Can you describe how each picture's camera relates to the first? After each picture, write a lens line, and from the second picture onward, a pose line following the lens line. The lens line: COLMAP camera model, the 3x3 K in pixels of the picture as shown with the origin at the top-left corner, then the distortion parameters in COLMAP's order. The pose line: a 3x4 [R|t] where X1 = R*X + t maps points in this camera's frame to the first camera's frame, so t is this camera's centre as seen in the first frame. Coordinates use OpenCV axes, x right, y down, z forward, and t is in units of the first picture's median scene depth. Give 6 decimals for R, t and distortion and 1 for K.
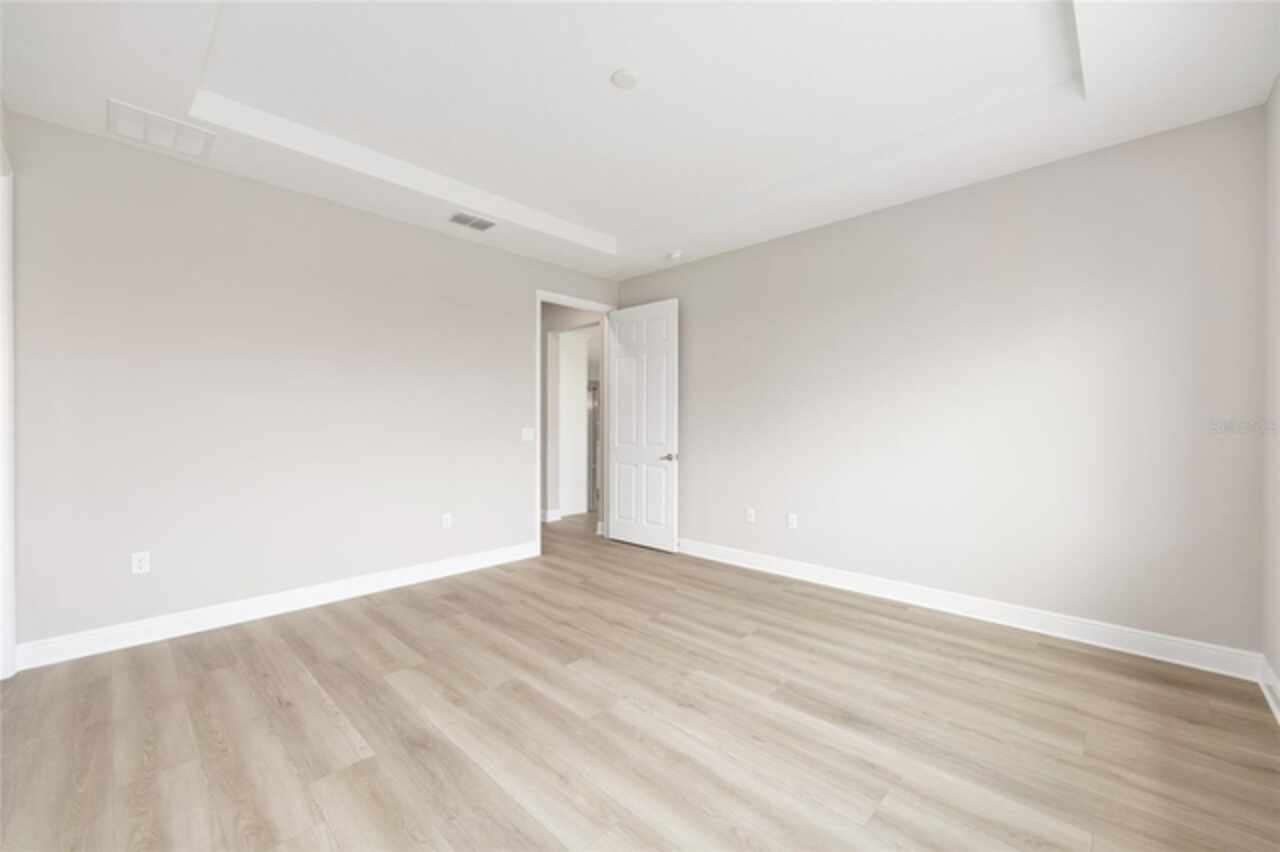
lens RADIAL K [[510.9, 0, 639.8], [0, 510.9, 423.4], [0, 0, 1]] dist [-0.005281, 0.001267]
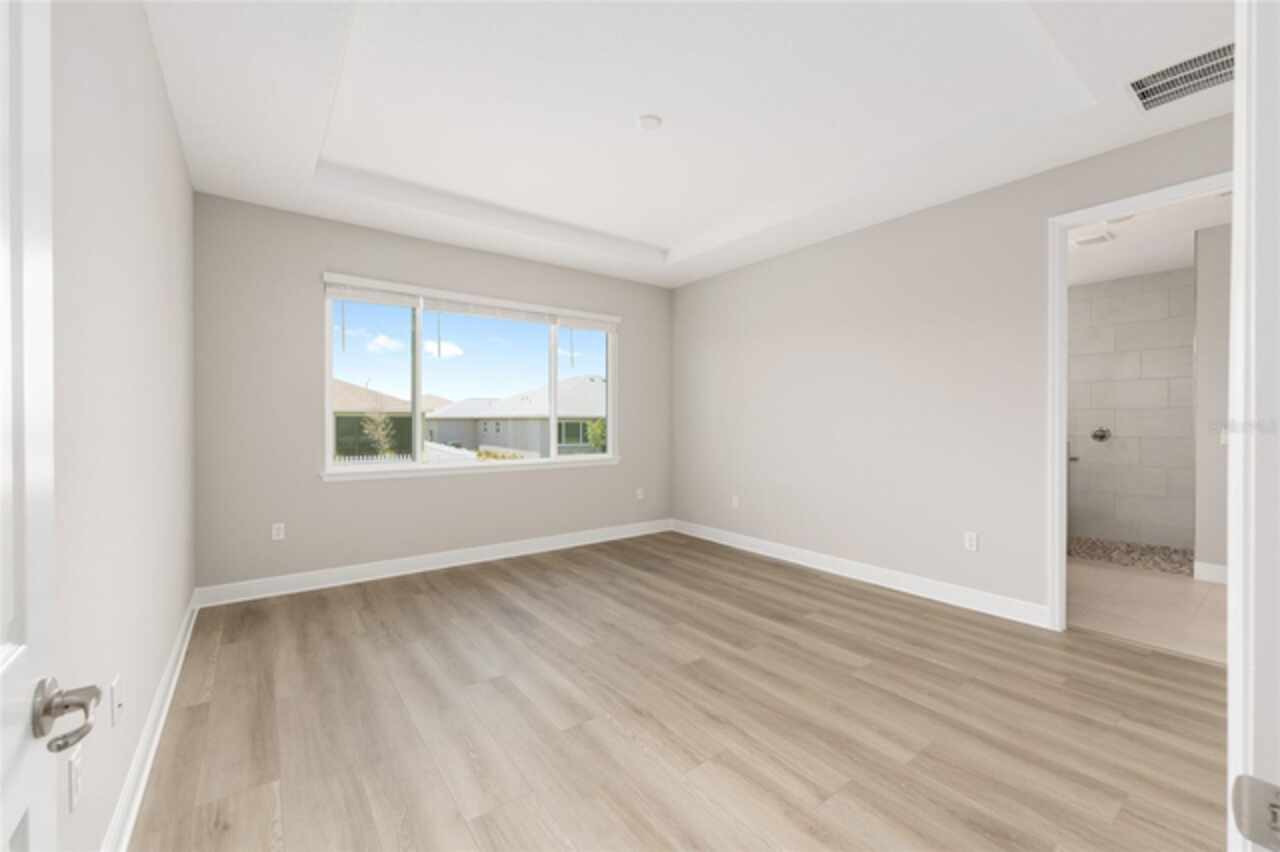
lens RADIAL K [[510.9, 0, 639.3], [0, 510.9, 427.9], [0, 0, 1]] dist [-0.005281, 0.001267]
pose [[-0.985627, -0.003067, 0.168910, -0.195846], [-0.001844, 0.999971, 0.007400, 0.001399], [-0.168928, 0.006982, -0.985604, 2.052807]]
